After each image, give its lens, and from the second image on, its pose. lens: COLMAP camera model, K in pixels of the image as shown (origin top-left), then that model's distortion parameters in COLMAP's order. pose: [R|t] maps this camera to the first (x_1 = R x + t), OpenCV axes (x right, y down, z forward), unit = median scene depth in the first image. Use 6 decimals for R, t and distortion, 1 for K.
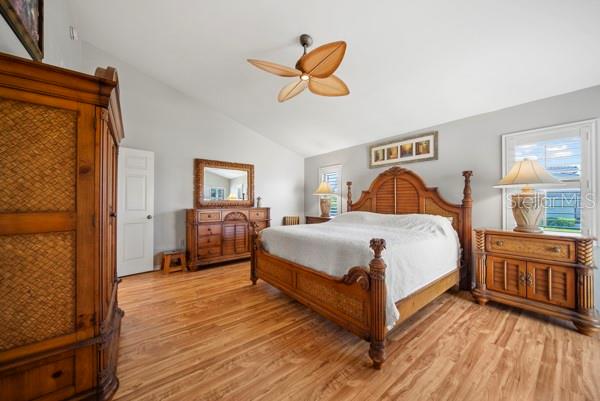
lens RADIAL K [[215.5, 0, 302.3], [0, 215.5, 201.9], [0, 0, 1]] dist [-0.008817, -0.000097]
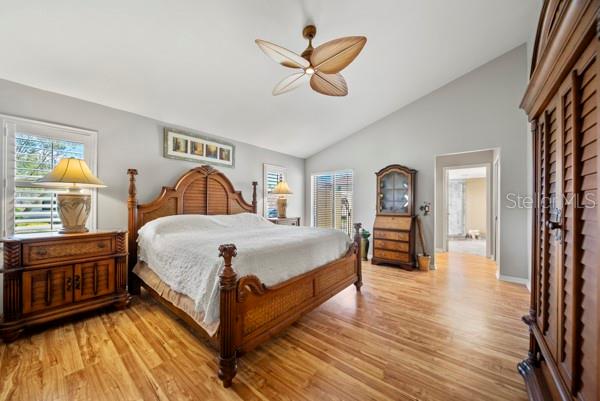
lens RADIAL K [[215.5, 0, 301.5], [0, 215.5, 203.1], [0, 0, 1]] dist [-0.008817, -0.000097]
pose [[-0.215613, 0.004284, 0.976470, -0.622439], [-0.002682, 0.999984, -0.004979, 0.006459], [-0.976475, -0.003692, -0.215598, 0.852957]]
